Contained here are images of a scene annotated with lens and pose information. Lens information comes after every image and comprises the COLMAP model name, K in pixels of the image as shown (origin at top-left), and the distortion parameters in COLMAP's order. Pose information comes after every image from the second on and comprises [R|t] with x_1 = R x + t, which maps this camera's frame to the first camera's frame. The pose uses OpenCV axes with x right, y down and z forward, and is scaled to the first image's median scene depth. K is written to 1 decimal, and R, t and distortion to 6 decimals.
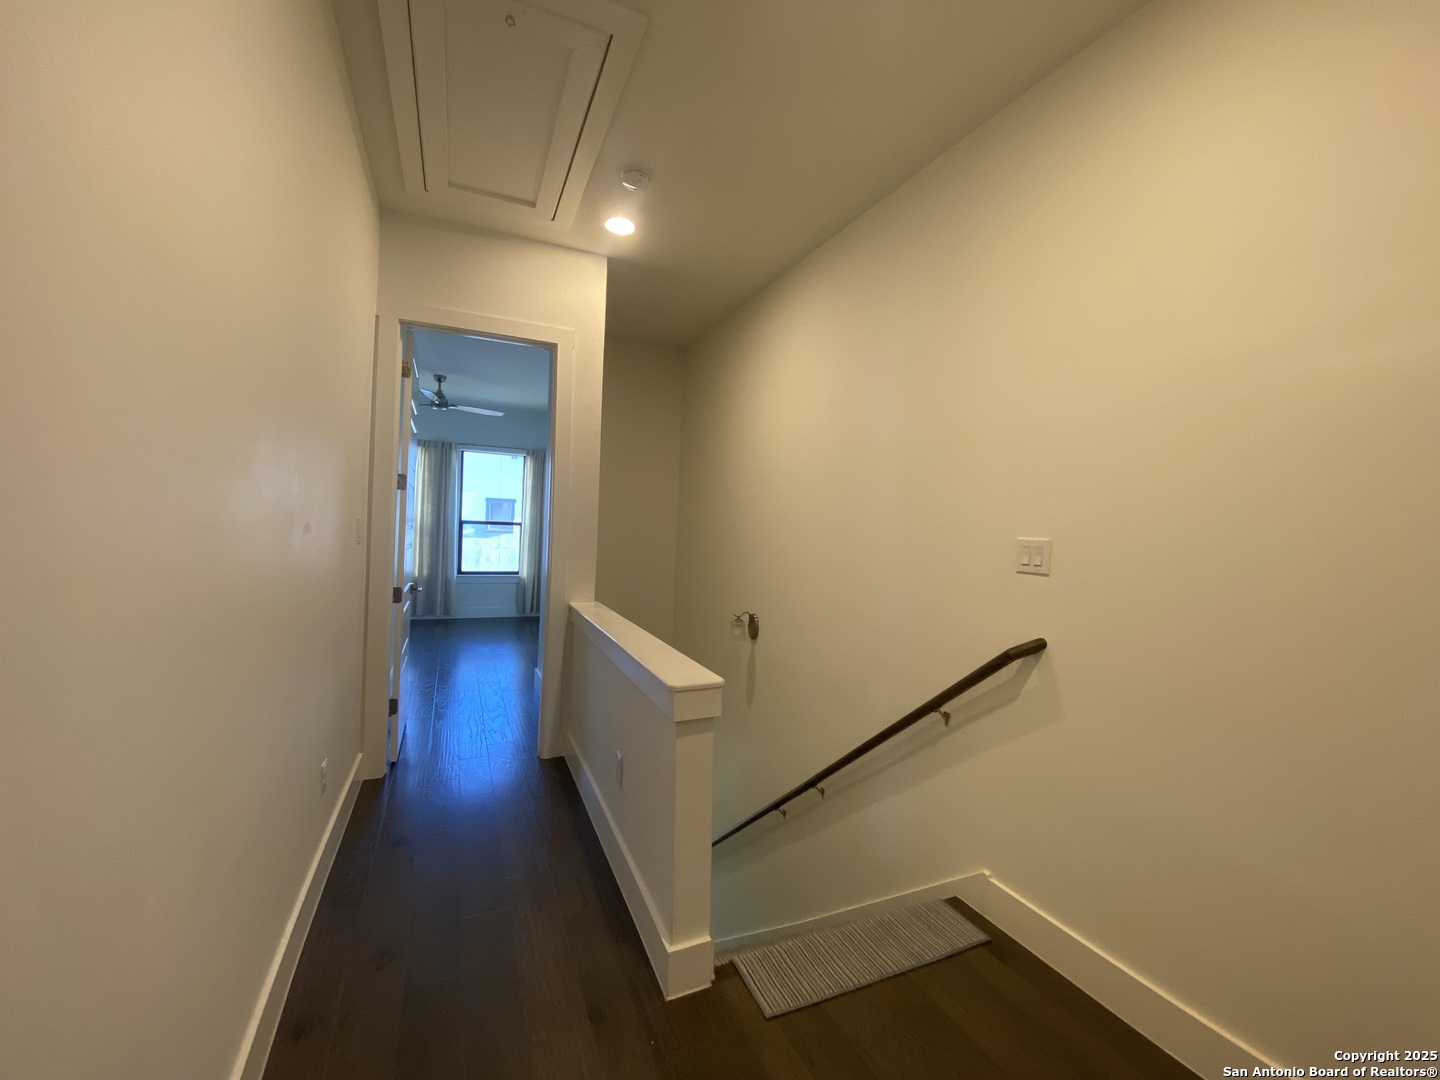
lens RADIAL K [[583.8, 0, 723.7], [0, 583.8, 538.1], [0, 0, 1]] dist [-0.001823, -0.010149]
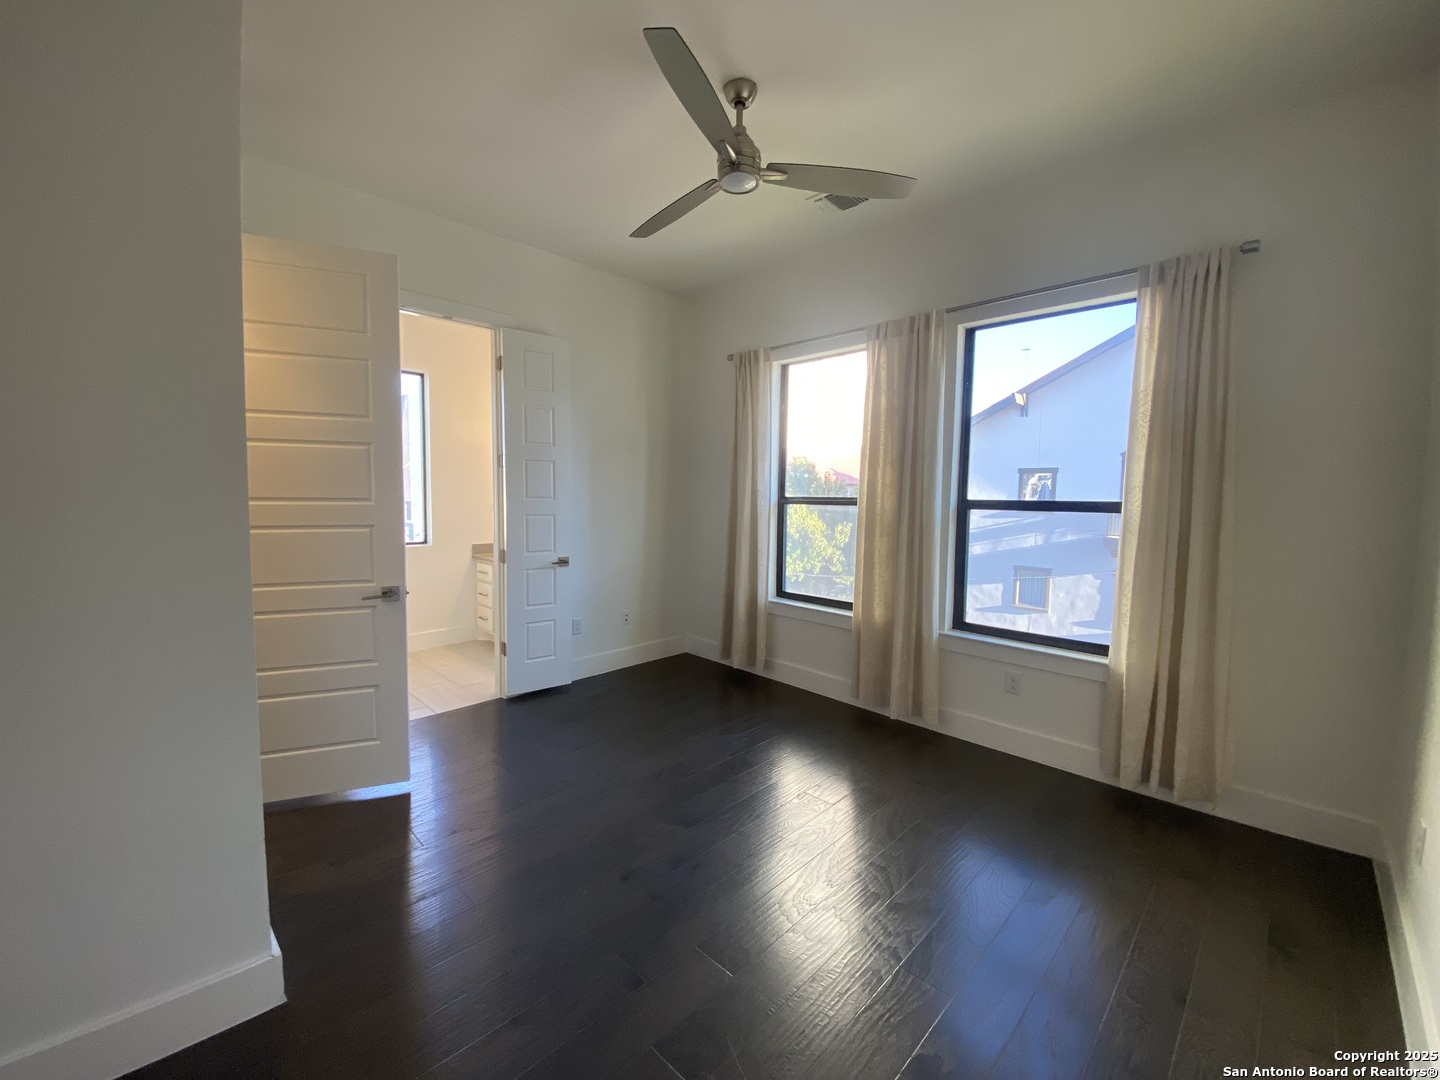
lens RADIAL K [[583.8, 0, 687.9], [0, 583.8, 538.7], [0, 0, 1]] dist [-0.001823, -0.010149]
pose [[0.333022, 0.040858, -0.942033, -0.121050], [-0.017715, 0.999156, 0.037073, -0.015219], [0.942753, 0.004342, 0.333465, 0.673701]]
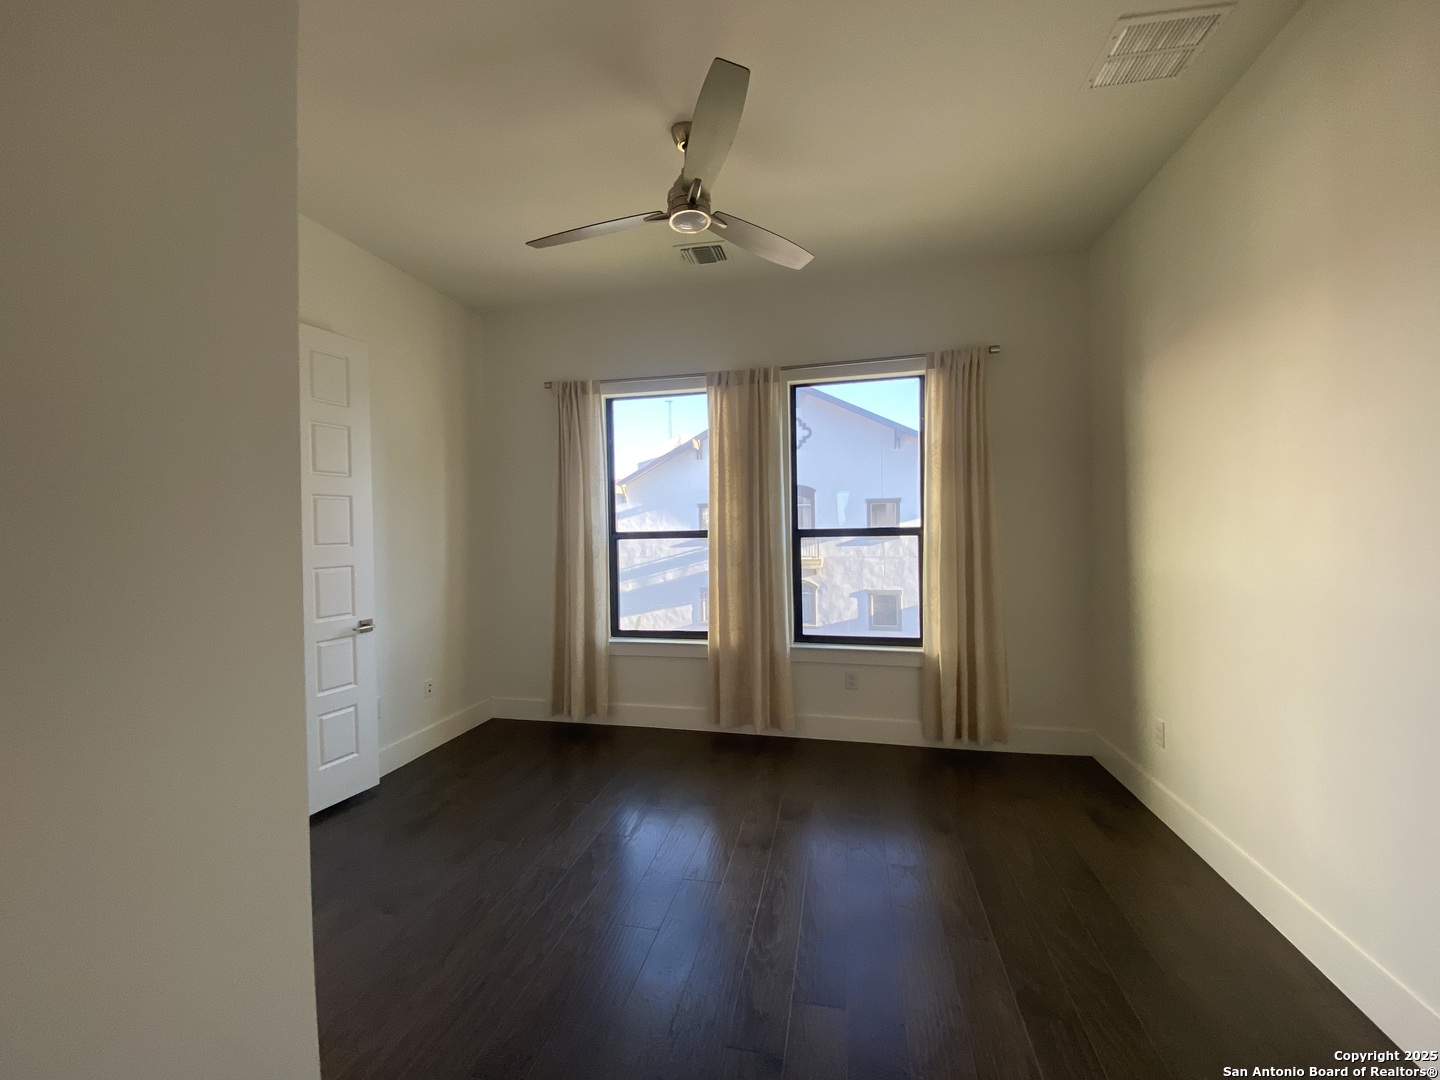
lens RADIAL K [[583.8, 0, 711.5], [0, 583.8, 528.6], [0, 0, 1]] dist [-0.001823, -0.010149]
pose [[0.791567, -0.051229, -0.608931, -0.211211], [0.037103, 0.998670, -0.035785, -0.016818], [0.609955, 0.005733, 0.792415, 0.572728]]
